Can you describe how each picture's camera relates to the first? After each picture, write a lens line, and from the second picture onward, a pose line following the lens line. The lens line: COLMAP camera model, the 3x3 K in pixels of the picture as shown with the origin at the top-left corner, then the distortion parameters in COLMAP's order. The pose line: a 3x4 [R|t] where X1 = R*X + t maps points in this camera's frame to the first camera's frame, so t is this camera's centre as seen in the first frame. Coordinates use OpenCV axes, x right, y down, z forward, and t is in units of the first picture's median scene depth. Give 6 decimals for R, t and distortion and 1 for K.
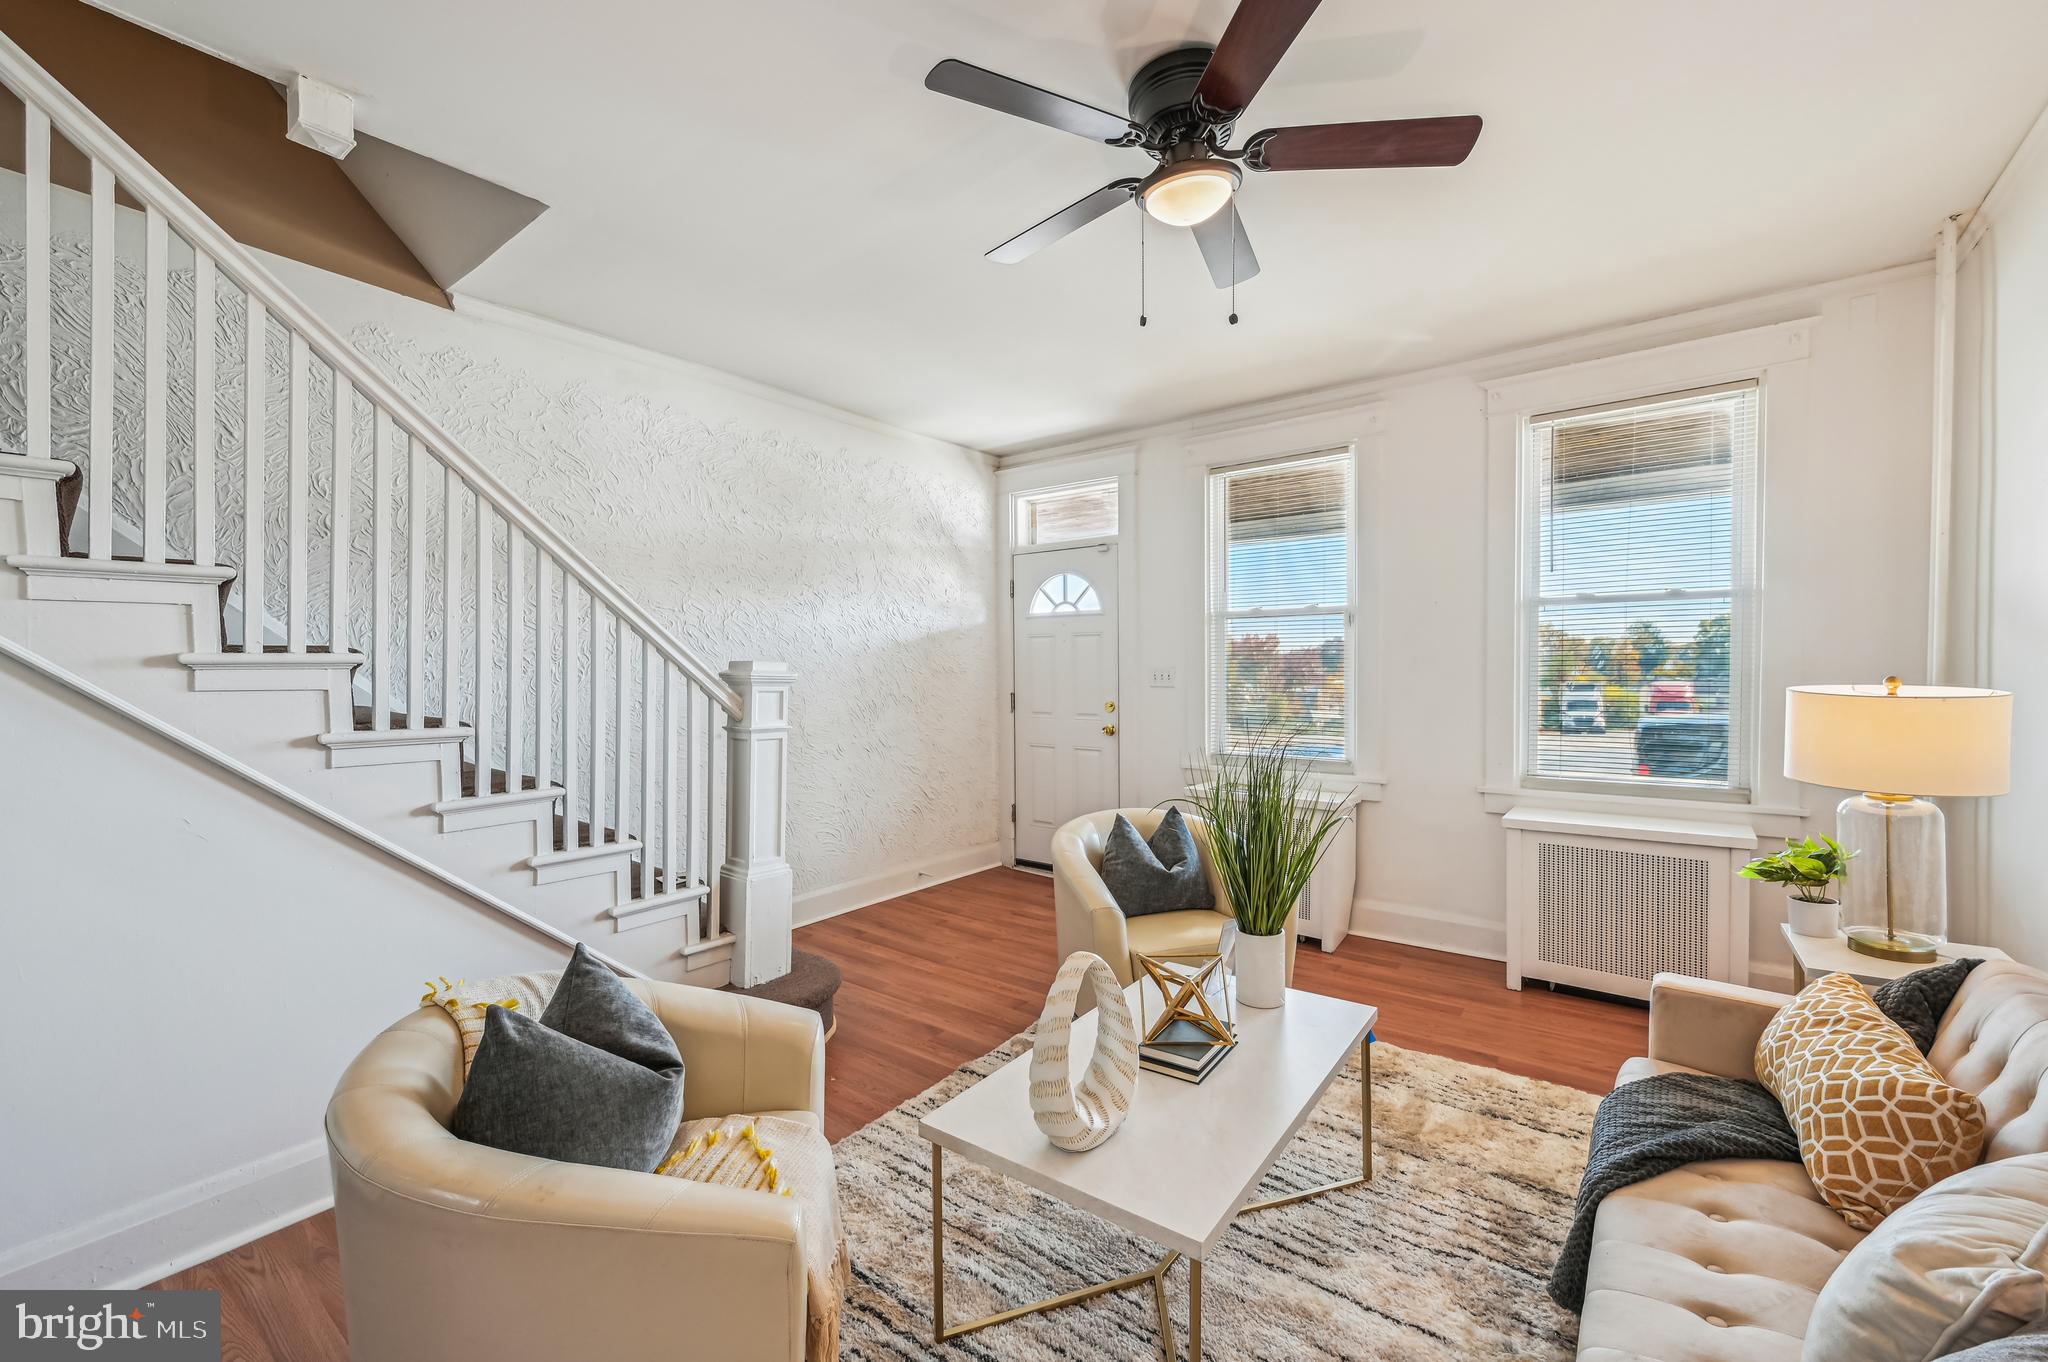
lens RADIAL K [[810.9, 0, 1020.8], [0, 810.9, 677.0], [0, 0, 1]] dist [-0.000087, -0.000328]
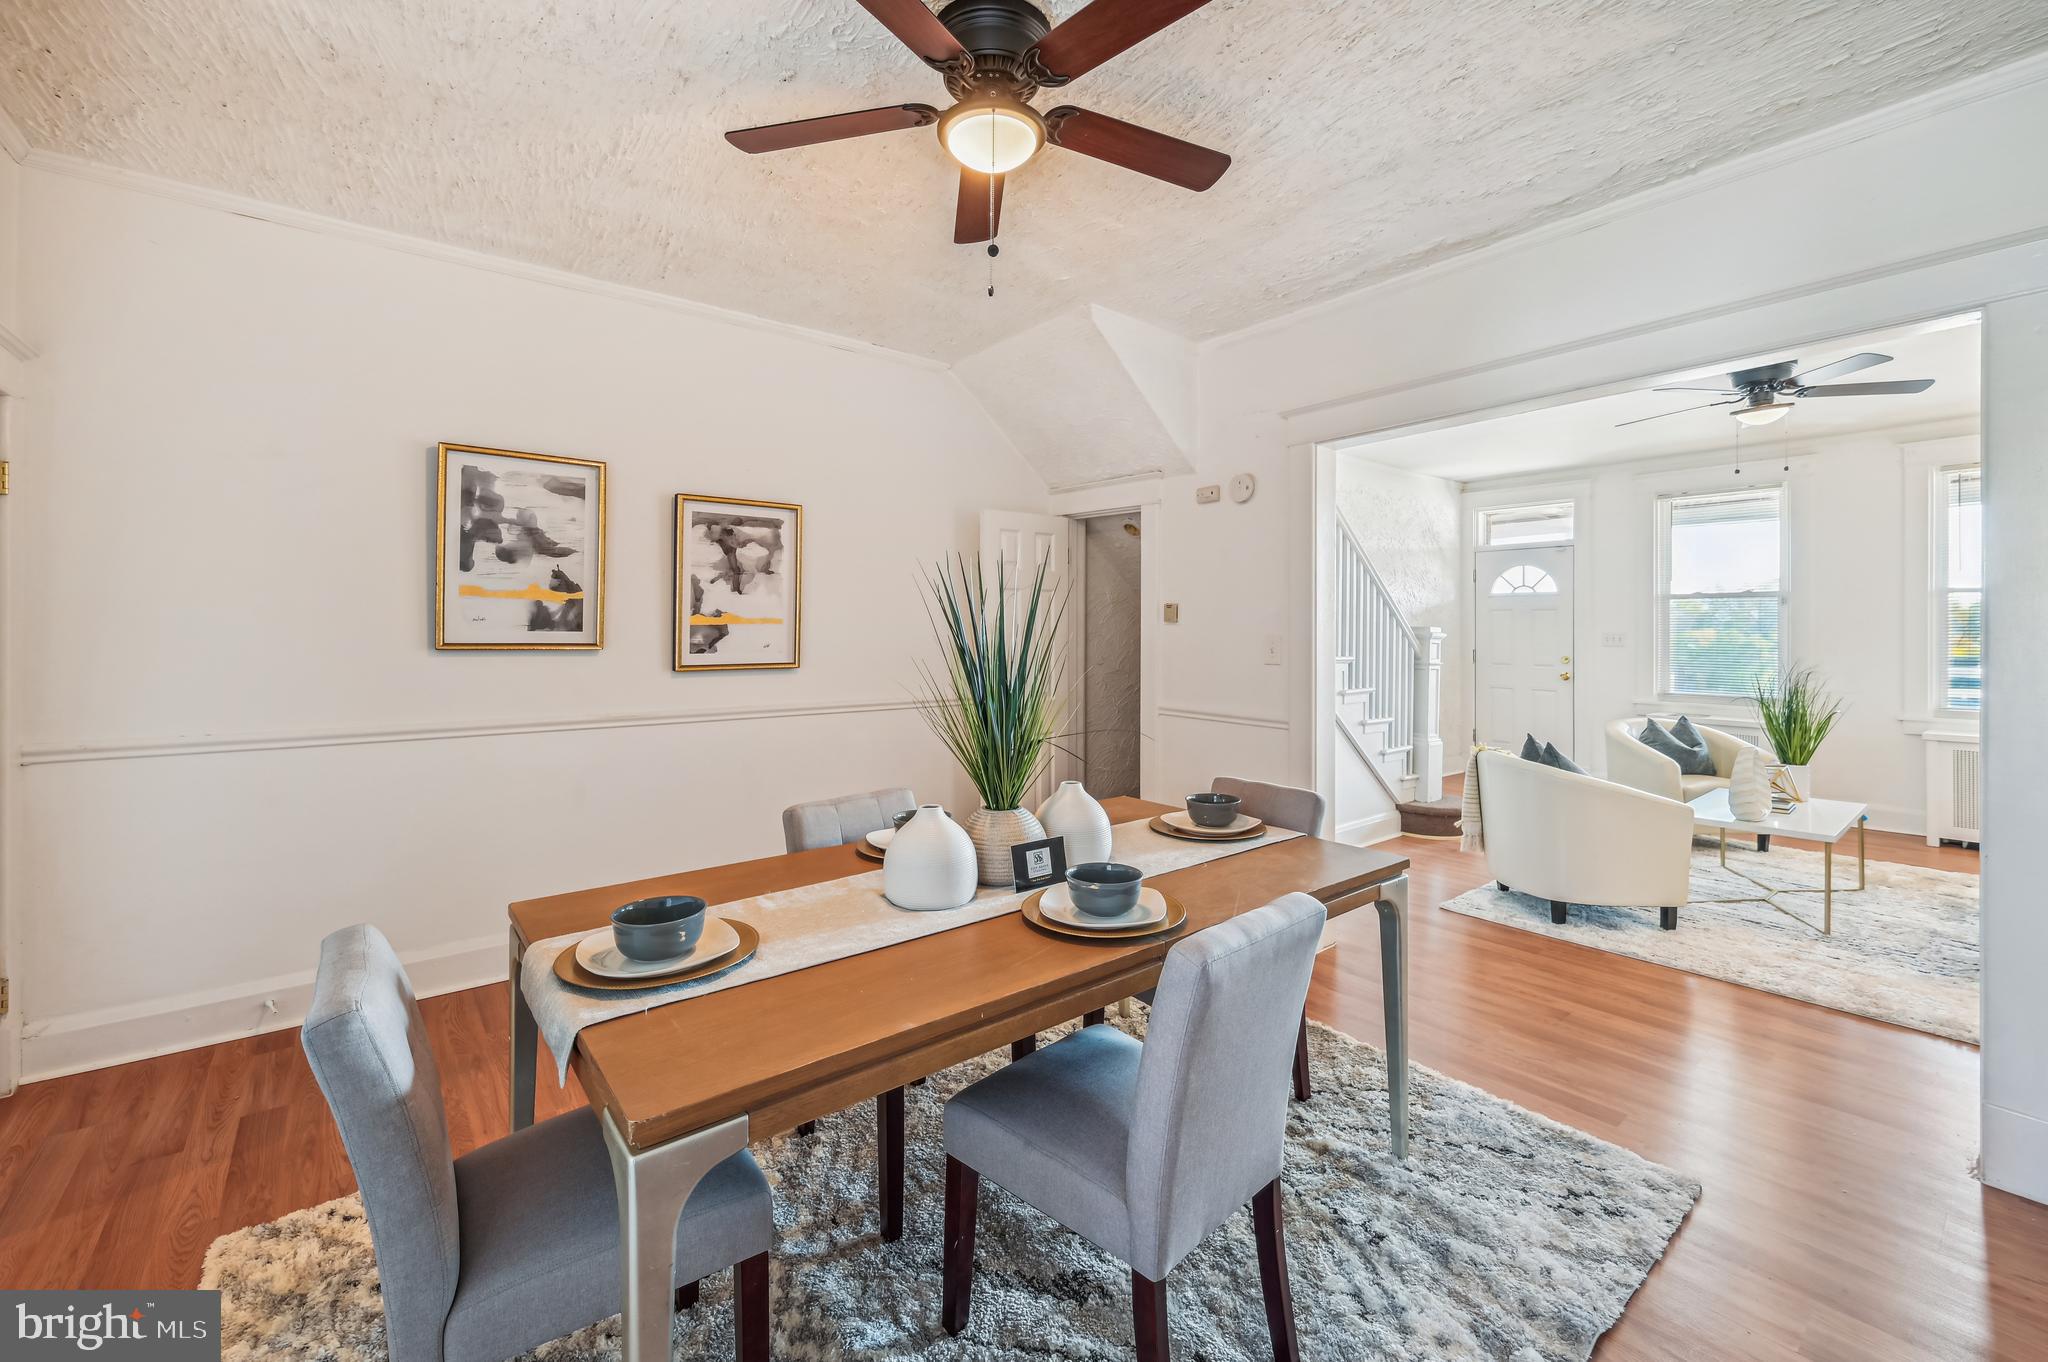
lens RADIAL K [[810.9, 0, 1036.1], [0, 810.9, 620.3], [0, 0, 1]] dist [-0.000087, -0.000328]
pose [[0.971833, 0.007764, -0.235544, -0.461658], [-0.013655, 0.999633, -0.023390, 0.013731], [0.235276, 0.025948, 0.971582, -0.606363]]
